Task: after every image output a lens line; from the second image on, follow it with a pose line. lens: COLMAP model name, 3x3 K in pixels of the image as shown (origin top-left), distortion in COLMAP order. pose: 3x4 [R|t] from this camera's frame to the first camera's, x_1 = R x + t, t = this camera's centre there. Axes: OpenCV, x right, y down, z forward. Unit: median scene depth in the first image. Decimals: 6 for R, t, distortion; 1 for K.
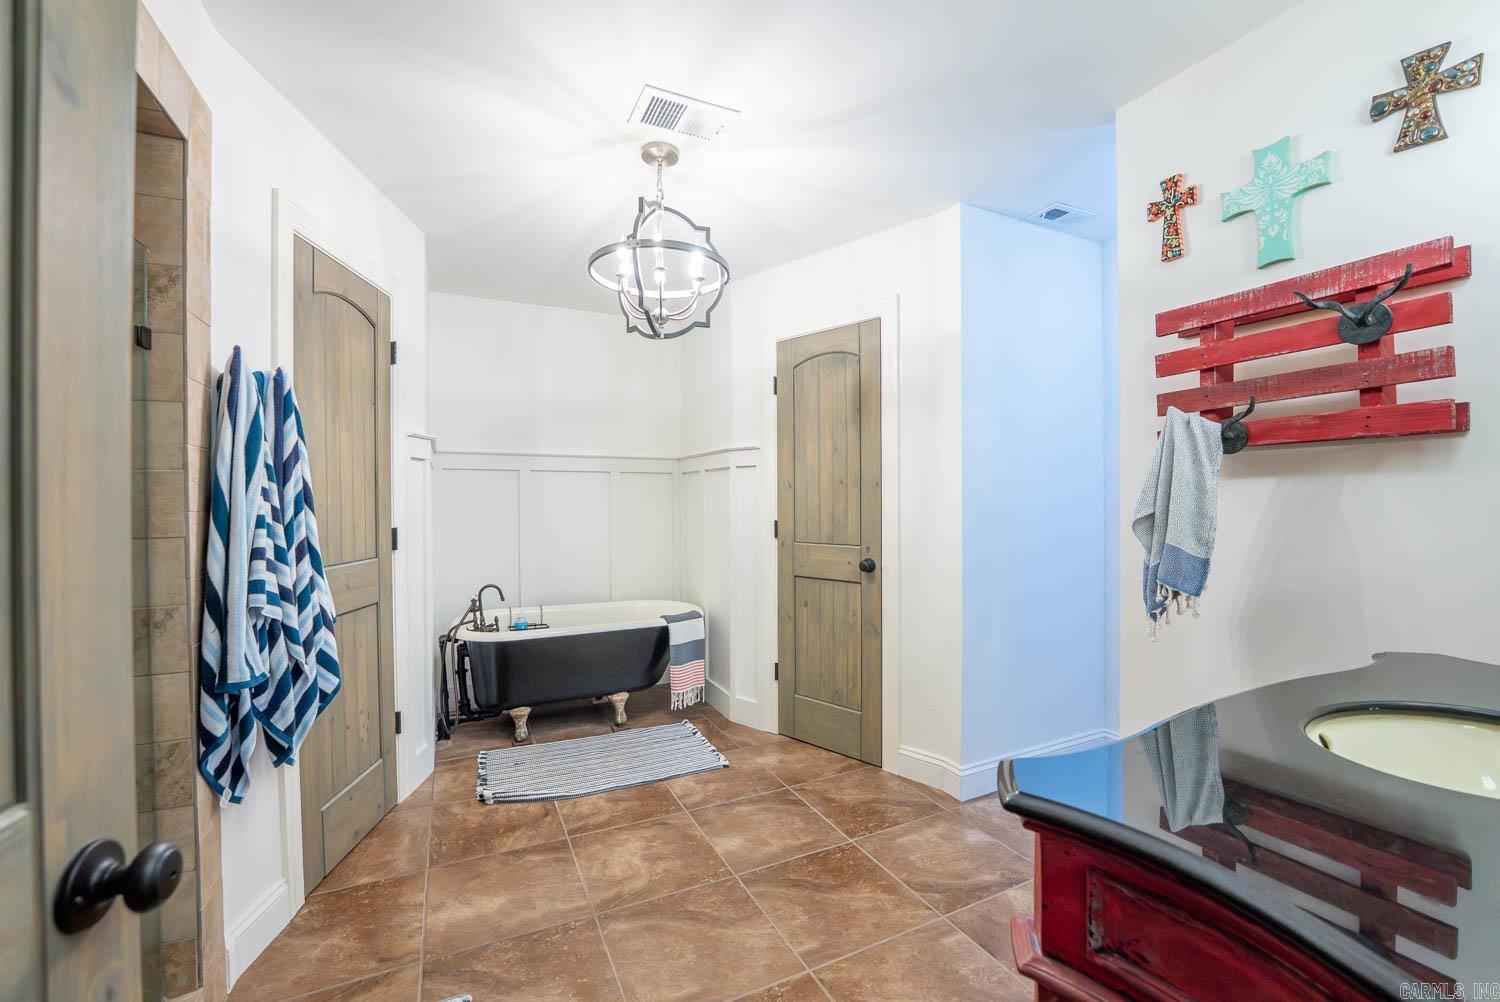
lens RADIAL K [[612.4, 0, 746.2], [0, 612.4, 504.6], [0, 0, 1]] dist [-0.028688, 0.004324]
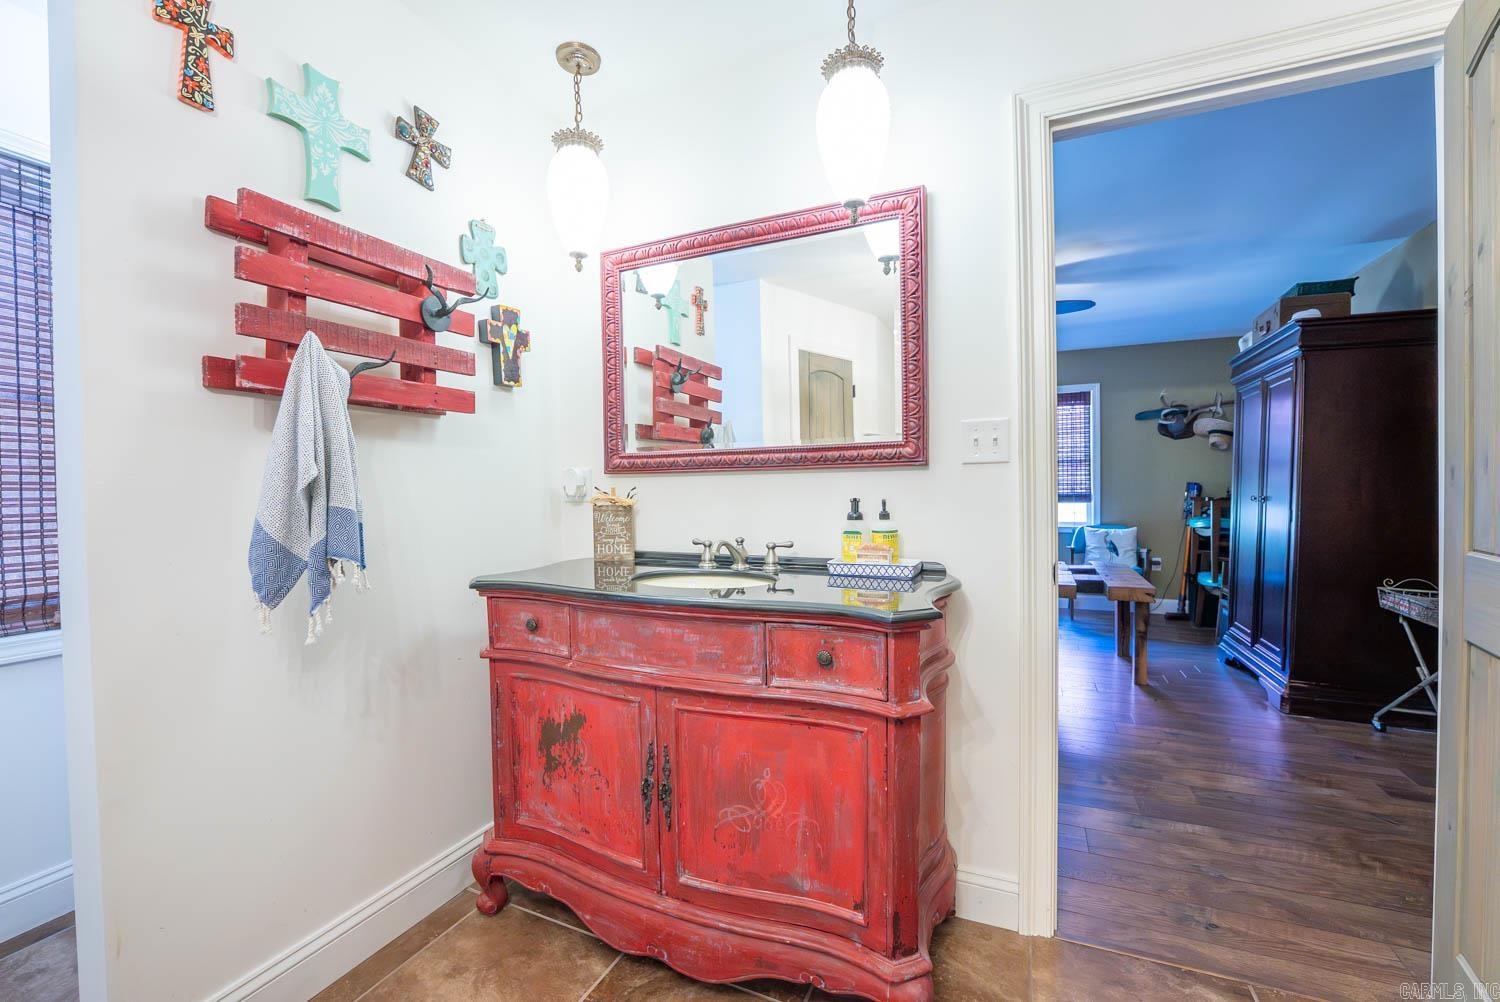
lens RADIAL K [[612.4, 0, 746.2], [0, 612.4, 504.6], [0, 0, 1]] dist [-0.028688, 0.004324]
pose [[-0.642123, 0.000919, 0.766601, -0.258336], [0.023071, 0.999569, 0.018127, 0.061687], [-0.766254, 0.029326, -0.641868, 1.166186]]
